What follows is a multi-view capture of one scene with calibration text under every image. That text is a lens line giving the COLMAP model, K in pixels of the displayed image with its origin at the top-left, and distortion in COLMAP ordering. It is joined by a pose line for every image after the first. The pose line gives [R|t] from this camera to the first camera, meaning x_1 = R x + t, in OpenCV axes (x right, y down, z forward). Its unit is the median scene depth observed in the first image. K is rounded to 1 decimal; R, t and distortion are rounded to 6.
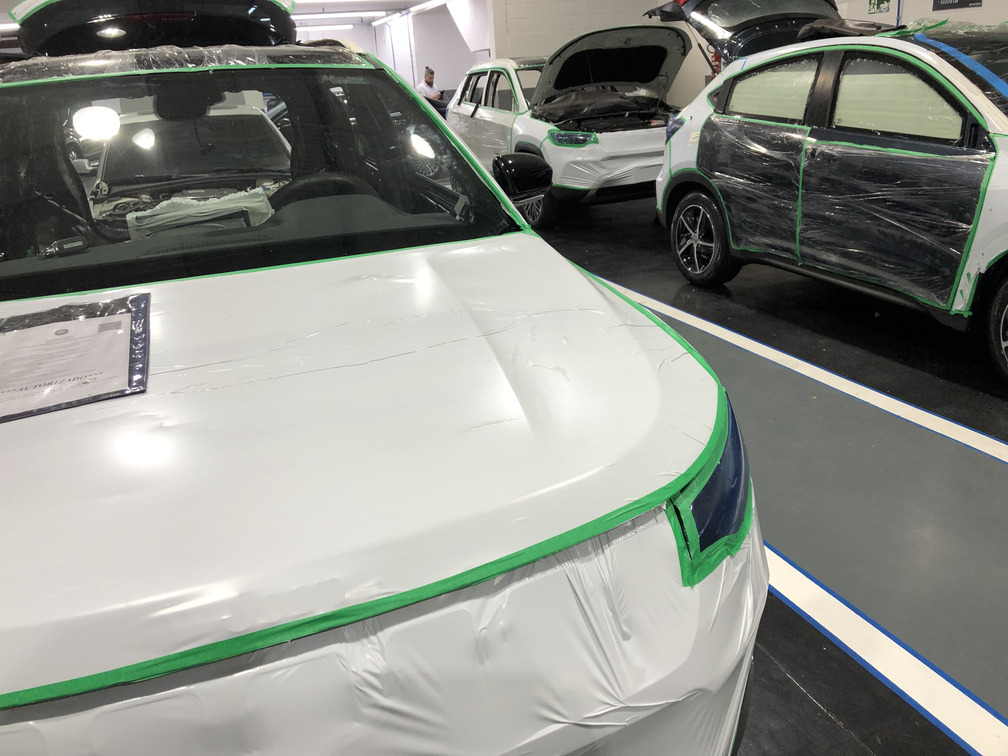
lens RADIAL K [[826.0, 0, 502.3], [0, 826.0, 378.9], [0, 0, 1]] dist [0.002005, -0.000680]
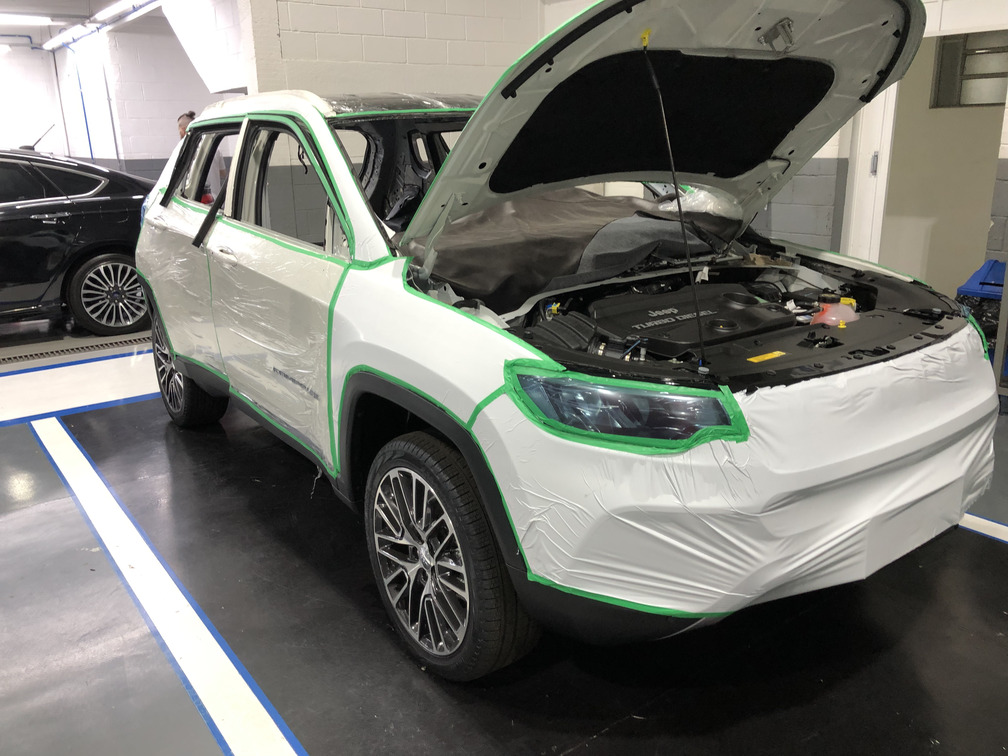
lens RADIAL K [[826.0, 0, 506.2], [0, 826.0, 377.7], [0, 0, 1]] dist [0.002005, -0.000680]
pose [[0.959627, -0.031605, 0.279494, -0.011431], [0.052750, 0.996259, -0.068457, -0.246690], [-0.276284, 0.080436, 0.957704, 0.676644]]
